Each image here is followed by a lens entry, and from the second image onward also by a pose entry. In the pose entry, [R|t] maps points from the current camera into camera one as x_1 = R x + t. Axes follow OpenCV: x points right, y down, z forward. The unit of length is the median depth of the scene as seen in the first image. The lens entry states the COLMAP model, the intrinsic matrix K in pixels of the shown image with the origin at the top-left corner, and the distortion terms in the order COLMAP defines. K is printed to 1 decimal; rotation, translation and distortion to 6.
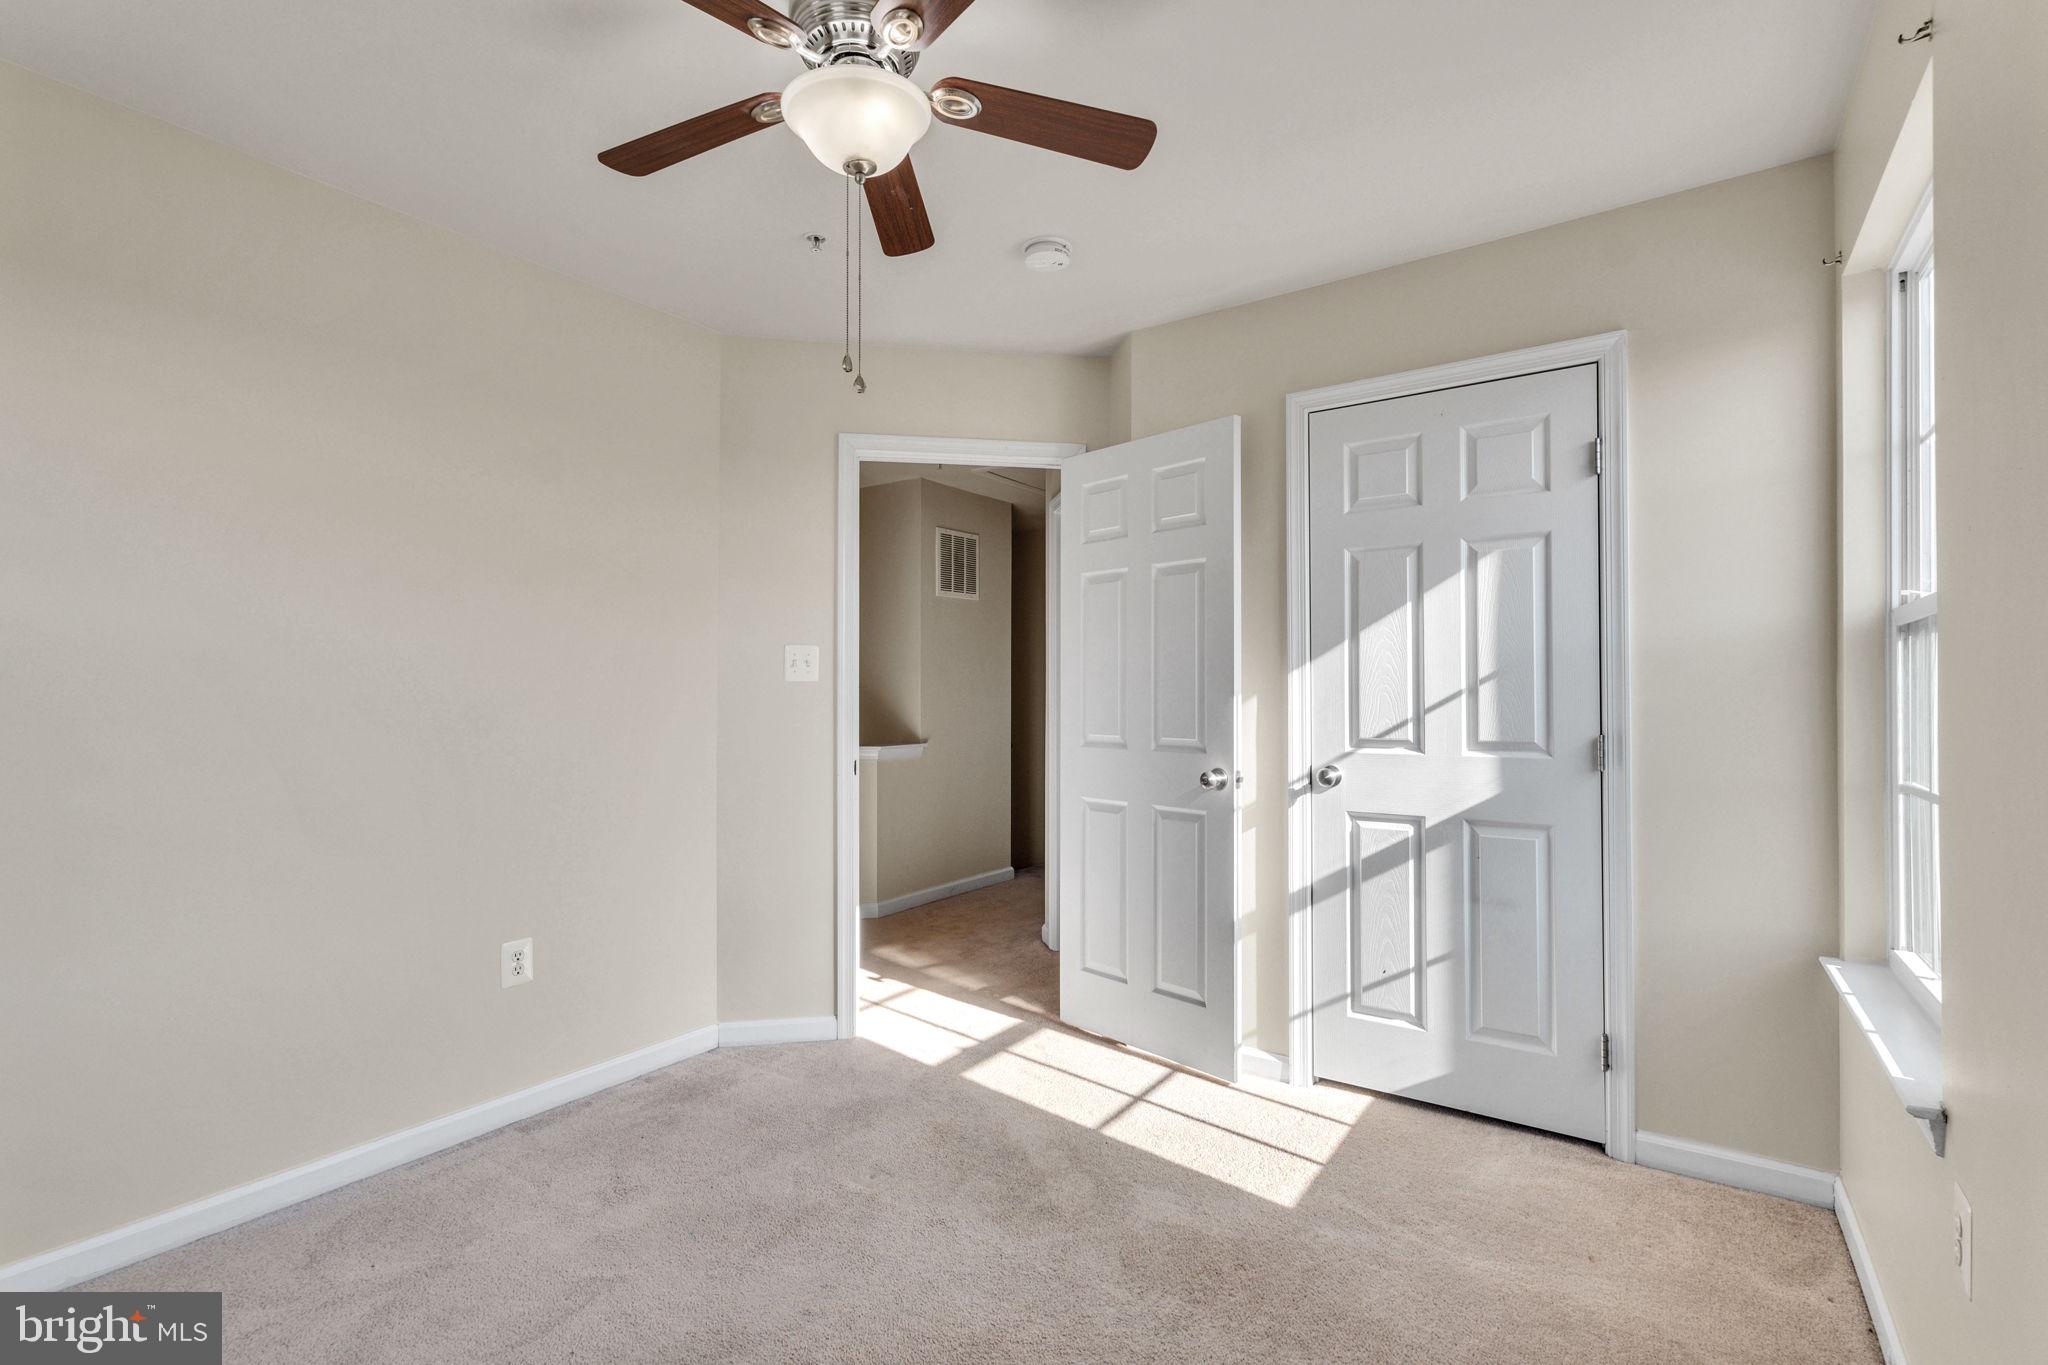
lens RADIAL K [[952.2, 0, 1028.8], [0, 952.2, 682.0], [0, 0, 1]] dist [0.003498, 0.000092]
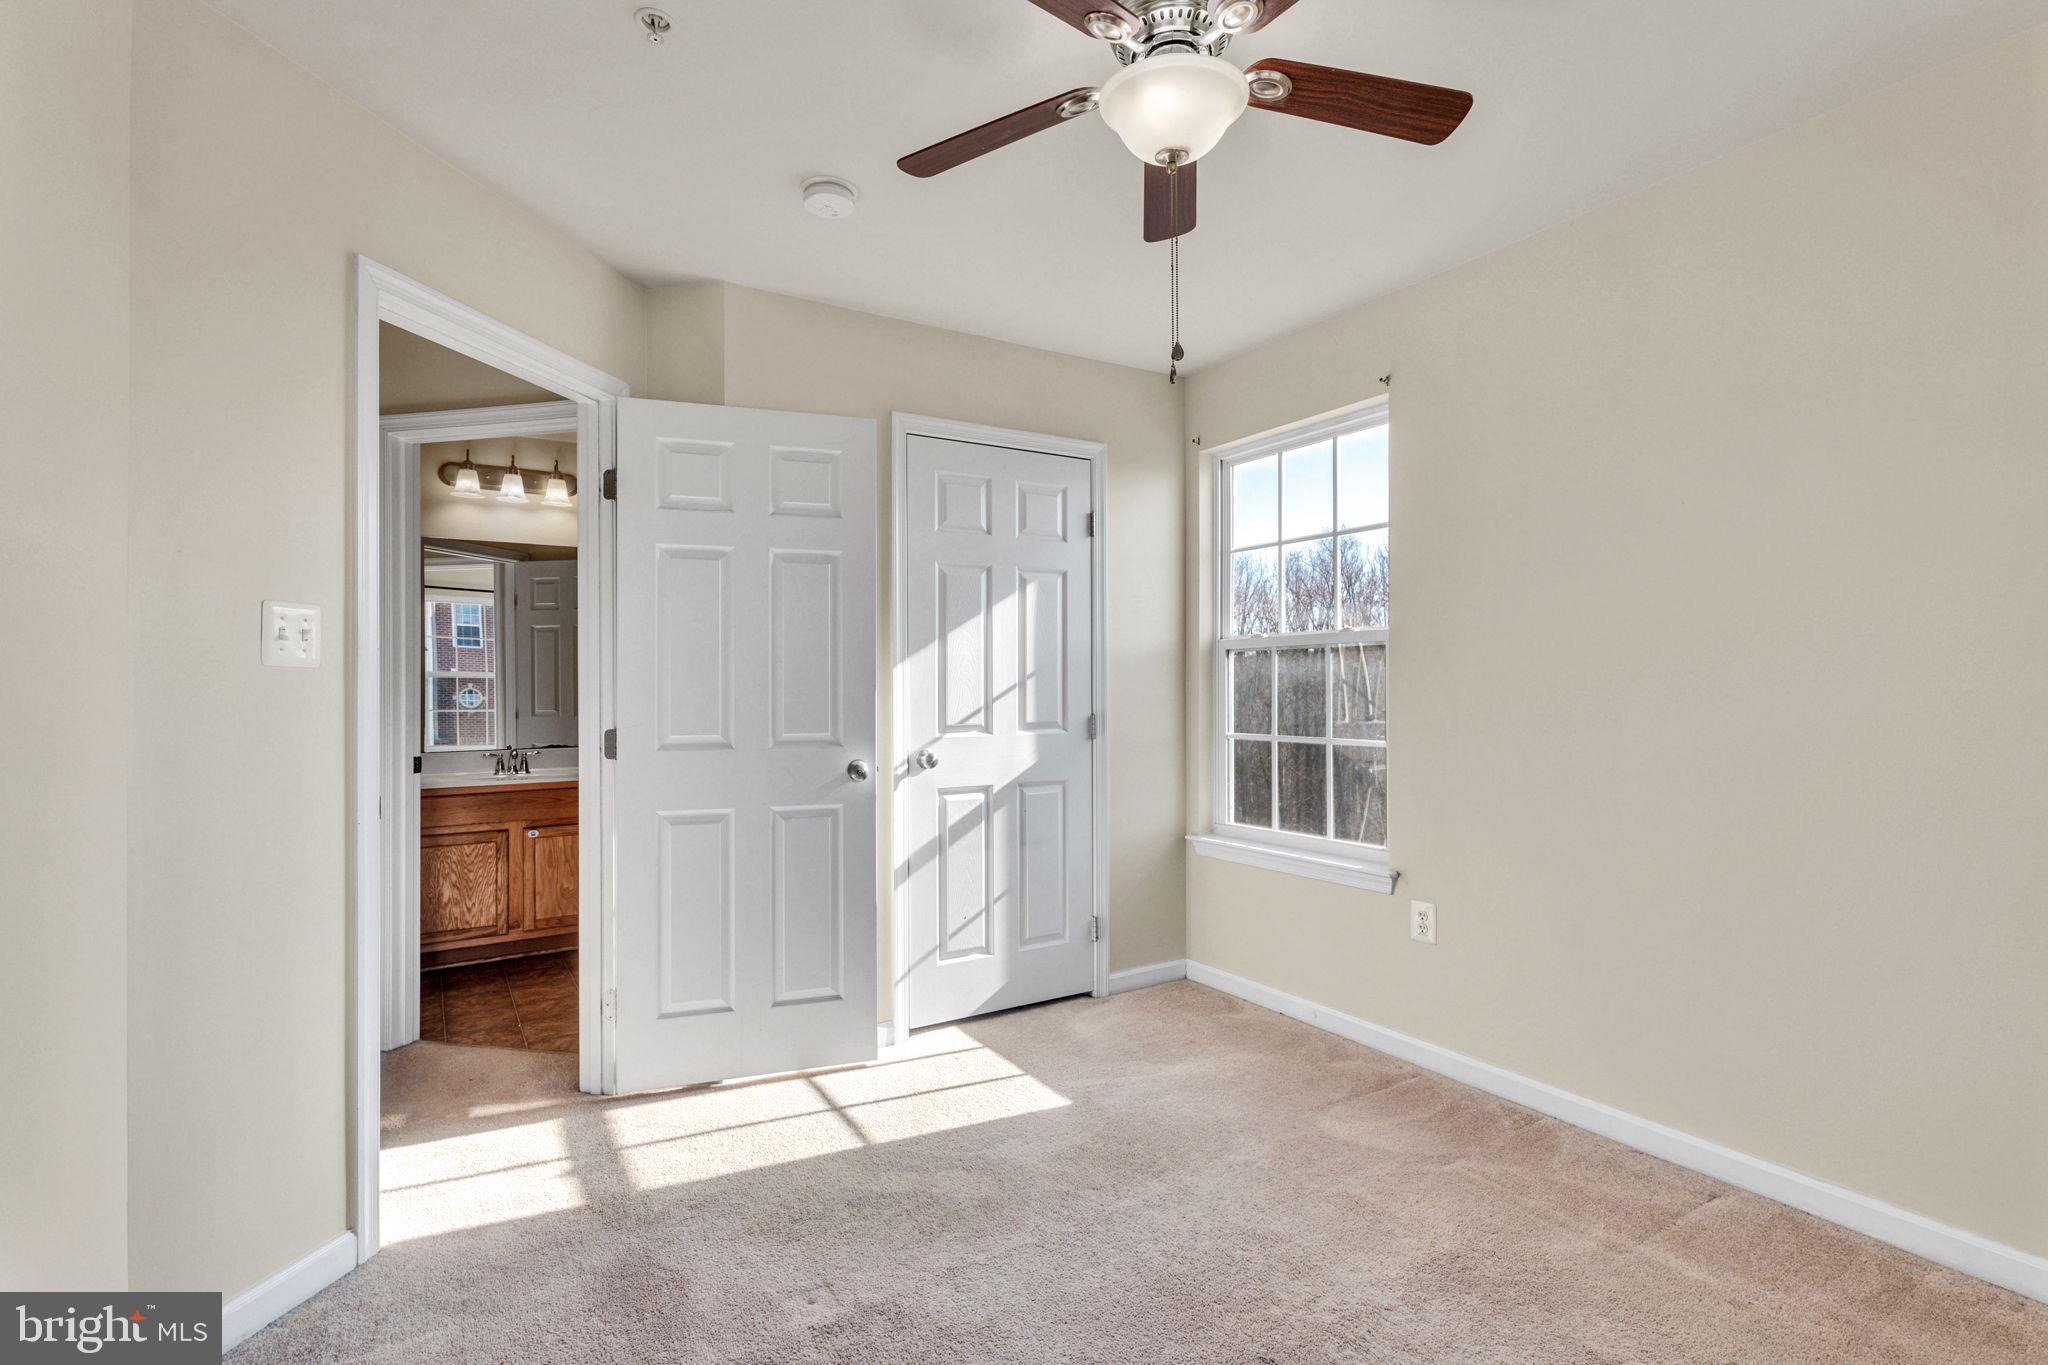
lens RADIAL K [[952.2, 0, 1028.8], [0, 952.2, 682.0], [0, 0, 1]] dist [0.003498, 0.000092]
pose [[0.398670, 0.003217, 0.917089, -0.710555], [-0.006837, 0.999976, -0.000535, 0.006512], [-0.917069, -0.006056, 0.398683, 0.454962]]
